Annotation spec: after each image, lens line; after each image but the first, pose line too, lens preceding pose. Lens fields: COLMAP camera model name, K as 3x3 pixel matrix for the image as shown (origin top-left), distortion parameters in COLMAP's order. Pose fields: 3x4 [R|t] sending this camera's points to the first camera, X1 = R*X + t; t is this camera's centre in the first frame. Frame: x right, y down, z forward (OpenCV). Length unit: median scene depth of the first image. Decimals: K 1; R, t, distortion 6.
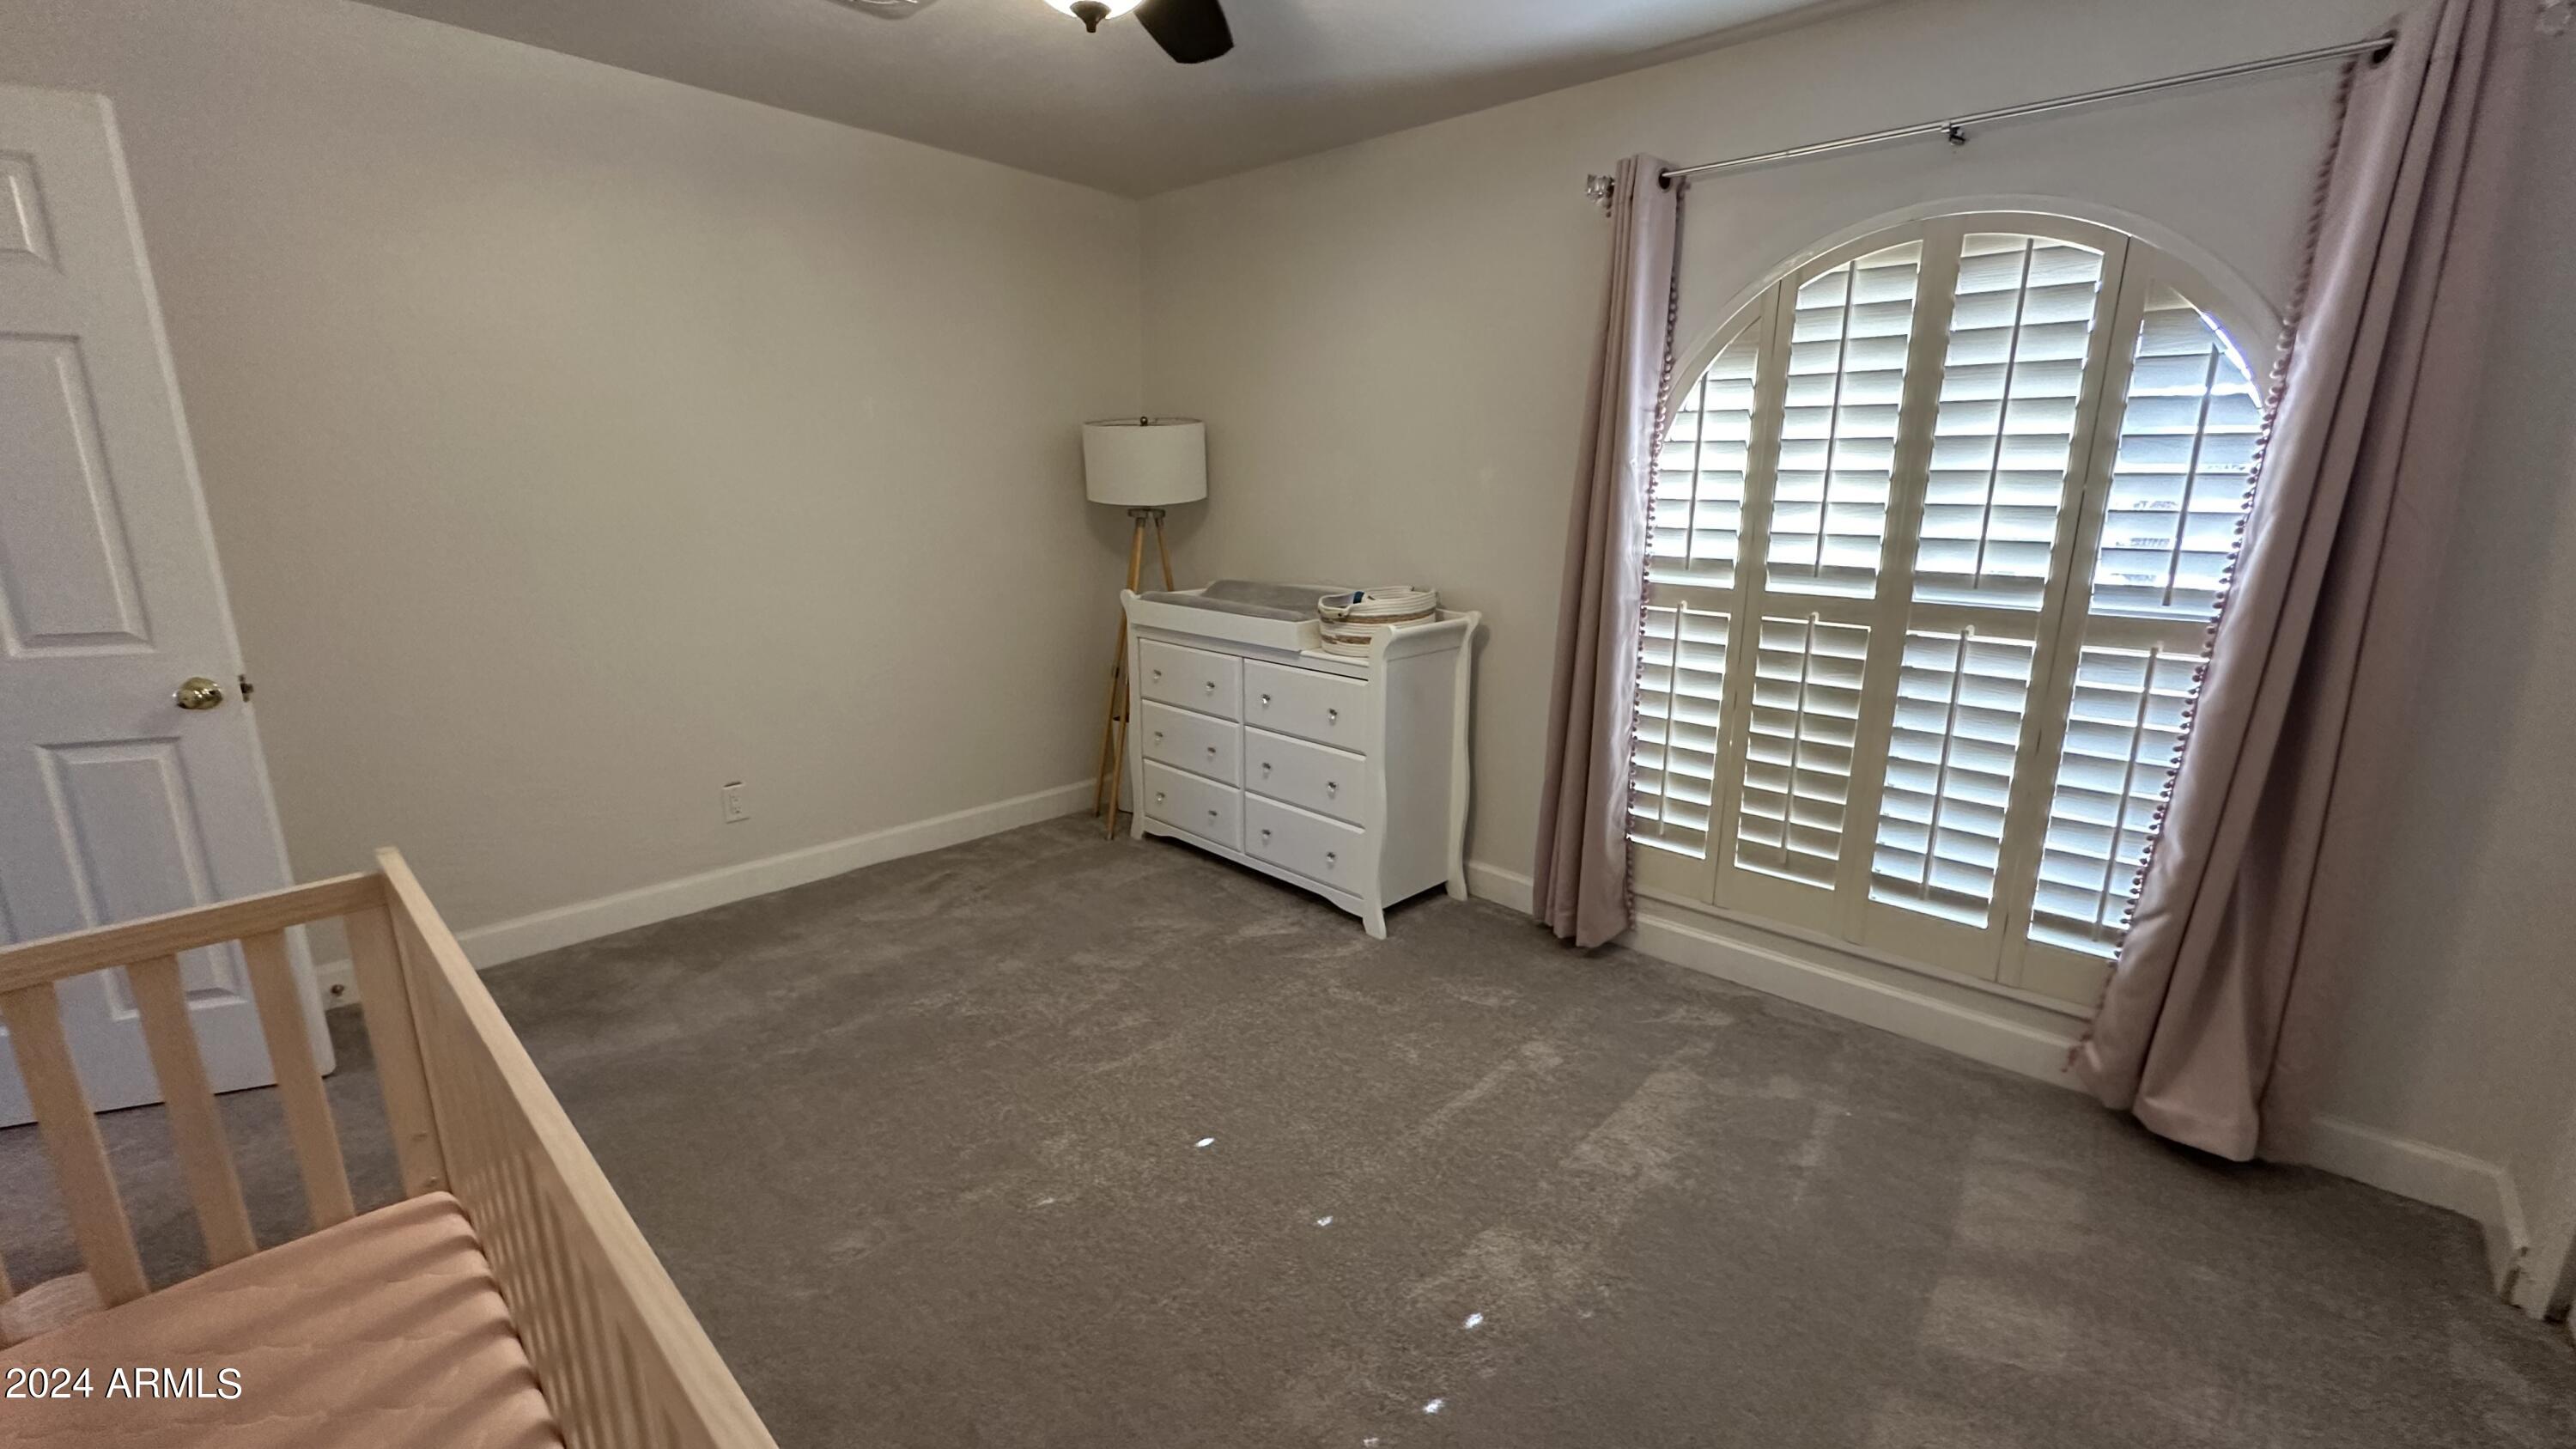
lens RADIAL K [[1026.9, 0, 1286.8], [0, 1026.9, 722.2], [0, 0, 1]] dist [-0.002631, 0.000499]
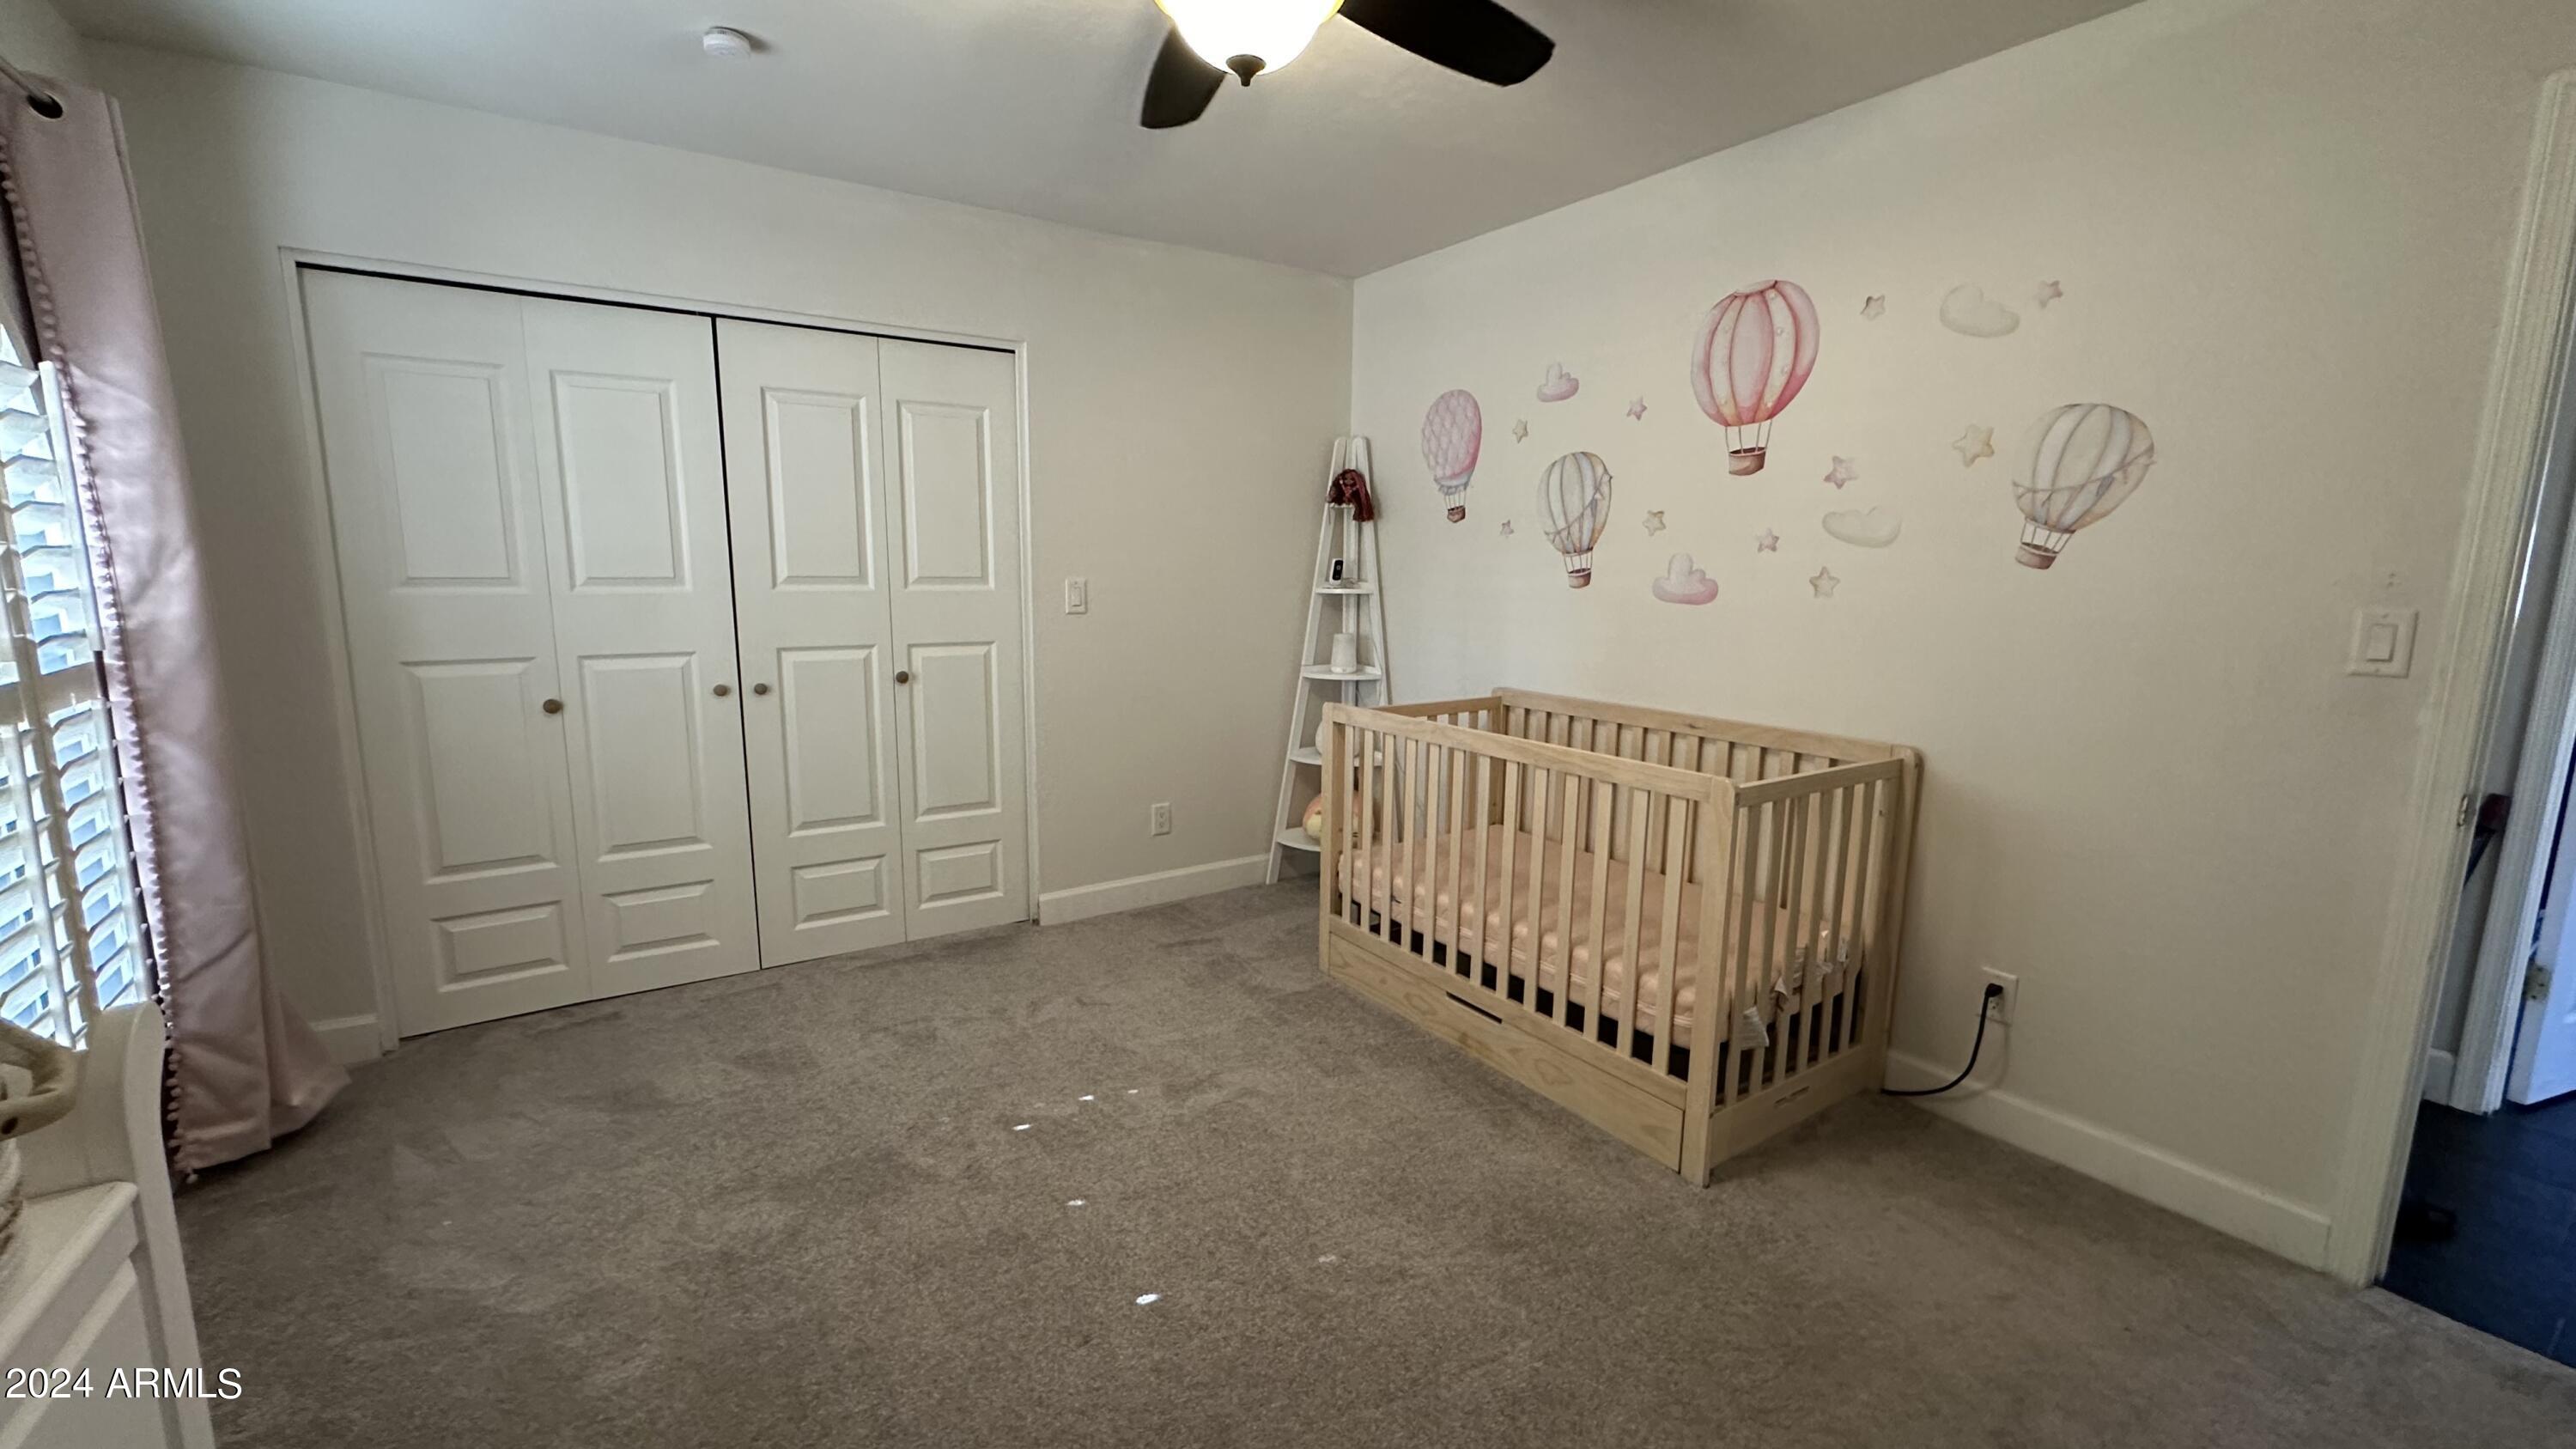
lens RADIAL K [[1026.9, 0, 1286.8], [0, 1026.9, 722.2], [0, 0, 1]] dist [-0.002631, 0.000499]
pose [[-0.971420, -0.058113, 0.230142, -0.273194], [0.034923, 0.924024, 0.380735, -0.267657], [-0.234782, 0.377891, -0.895587, 1.177239]]
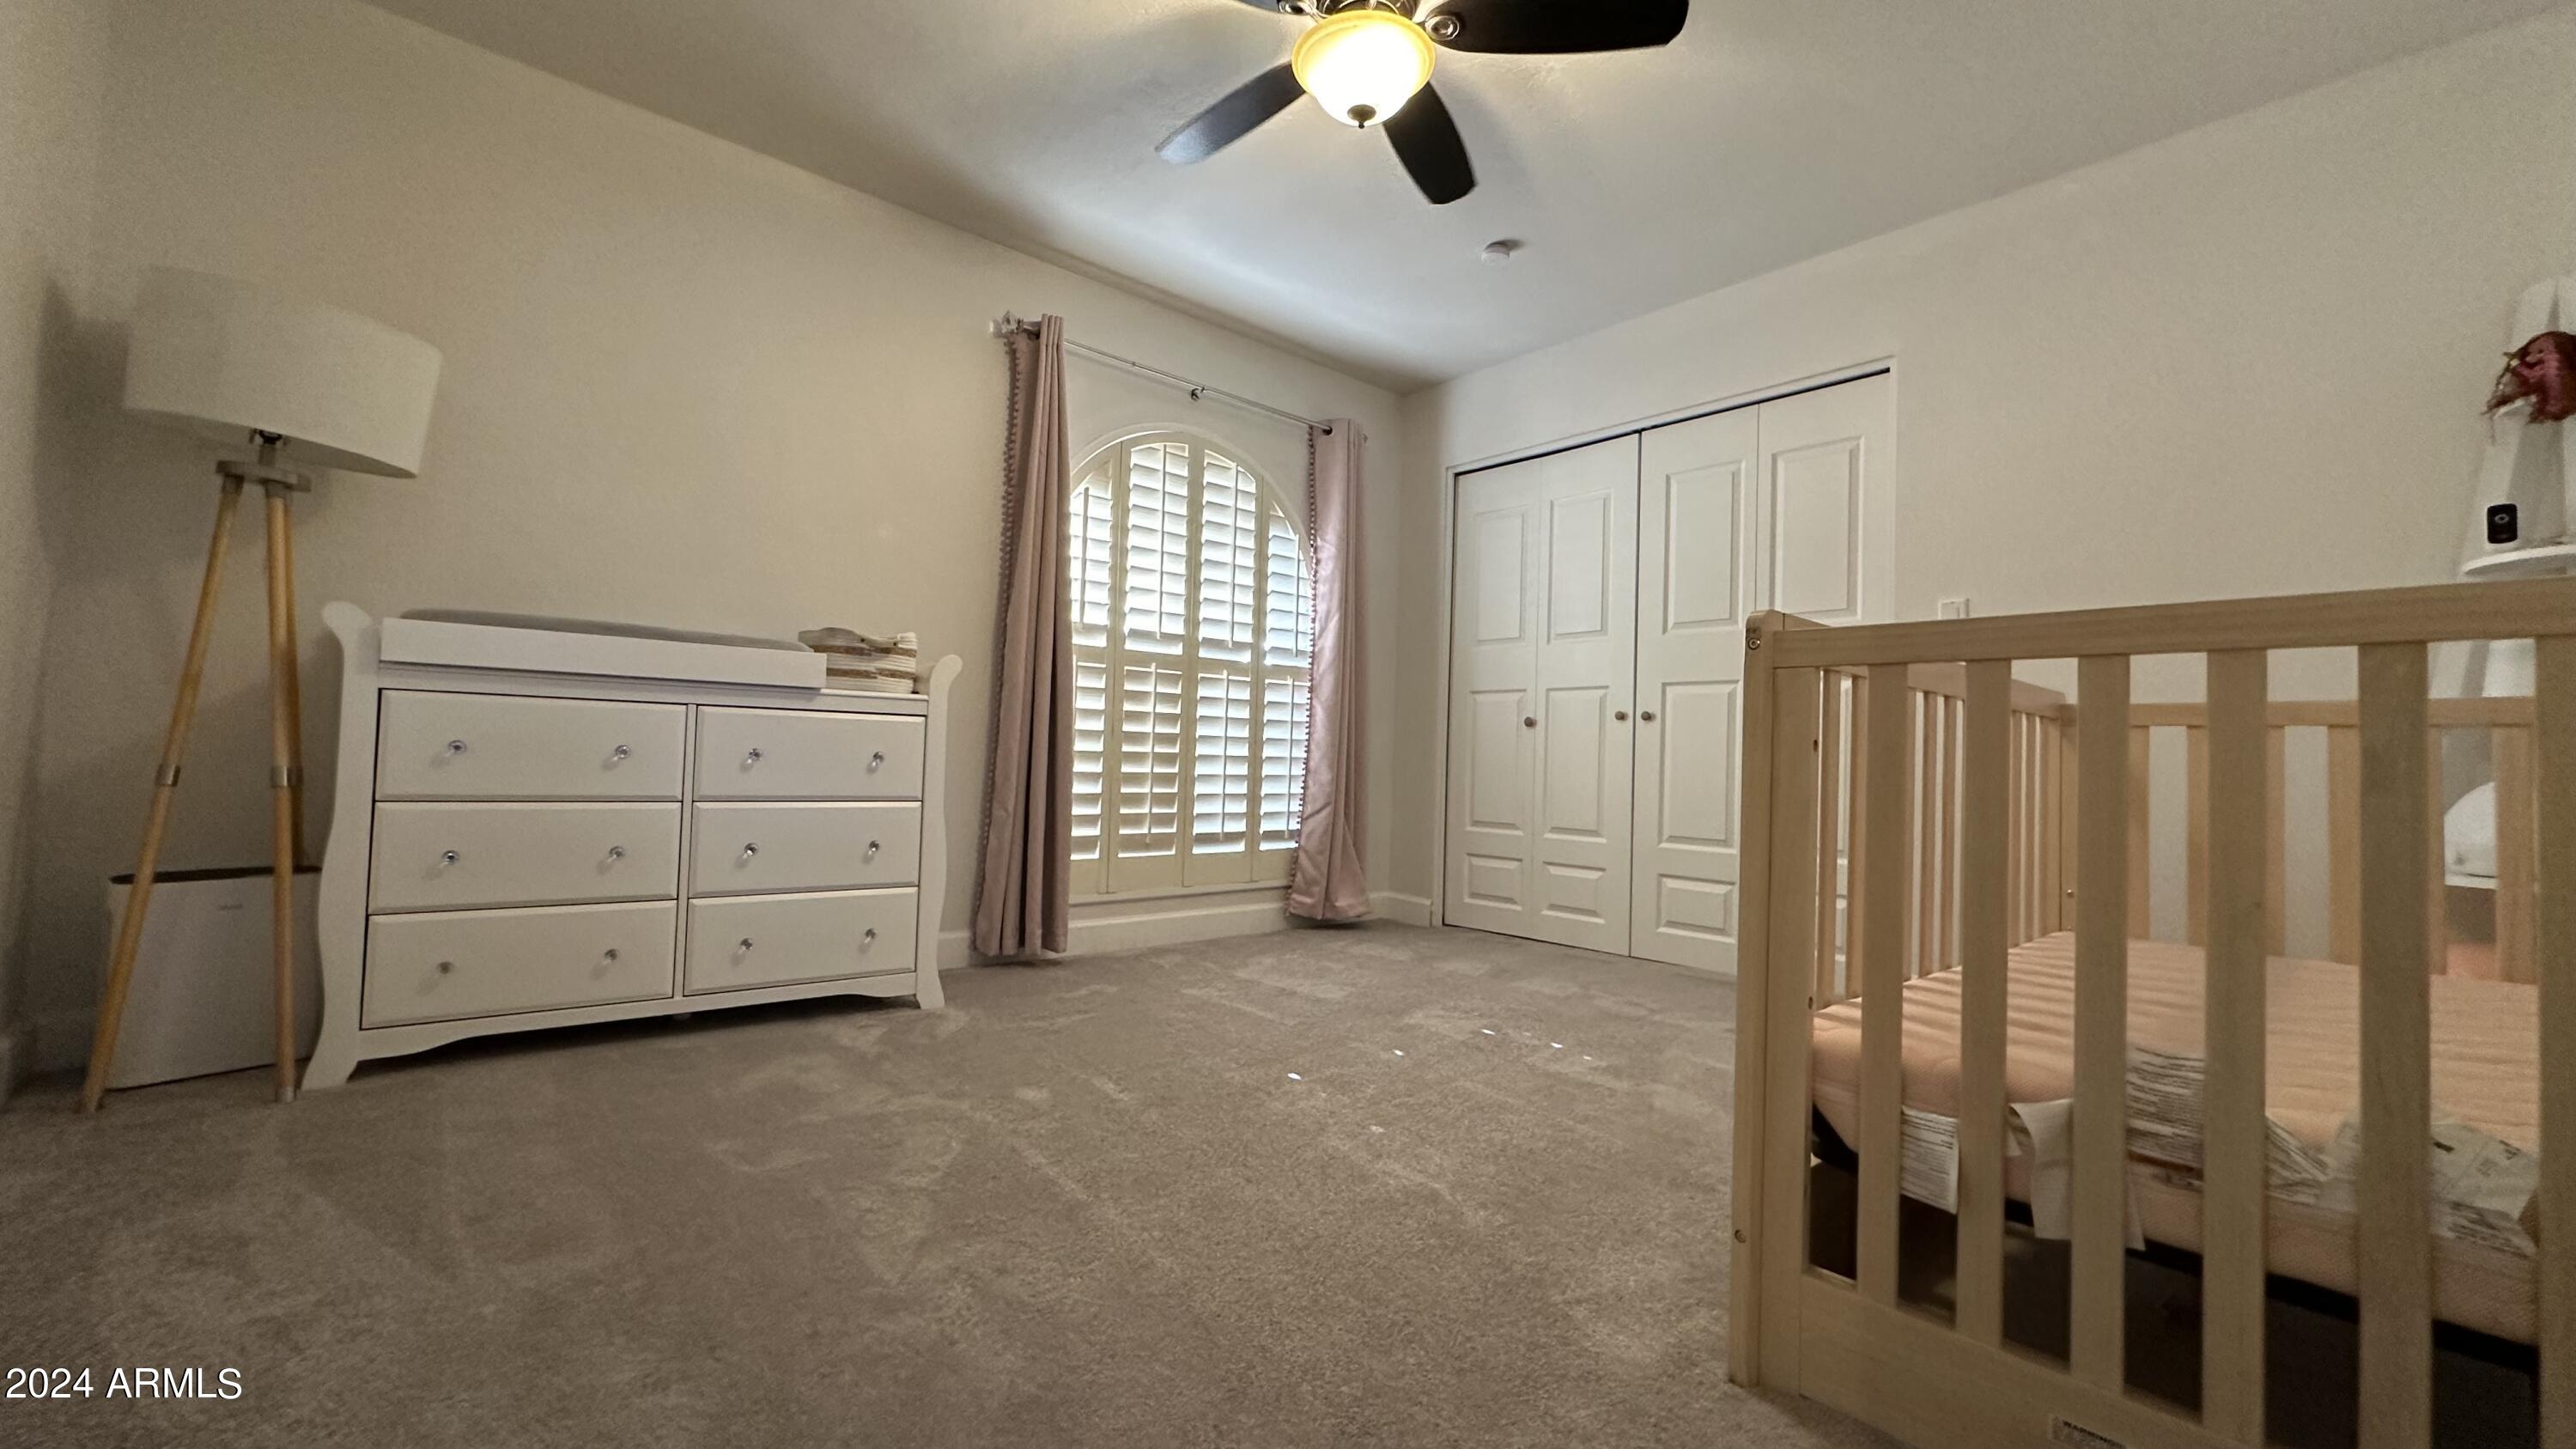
lens RADIAL K [[1023.6, 0, 1288.0], [0, 1023.6, 724.5], [0, 0, 1]] dist [0.004661, -0.003301]
pose [[0.105372, 0.027367, 0.994056, -0.850279], [0.206066, 0.977323, -0.048749, 0.083689], [-0.972848, 0.209978, 0.097343, 0.628357]]
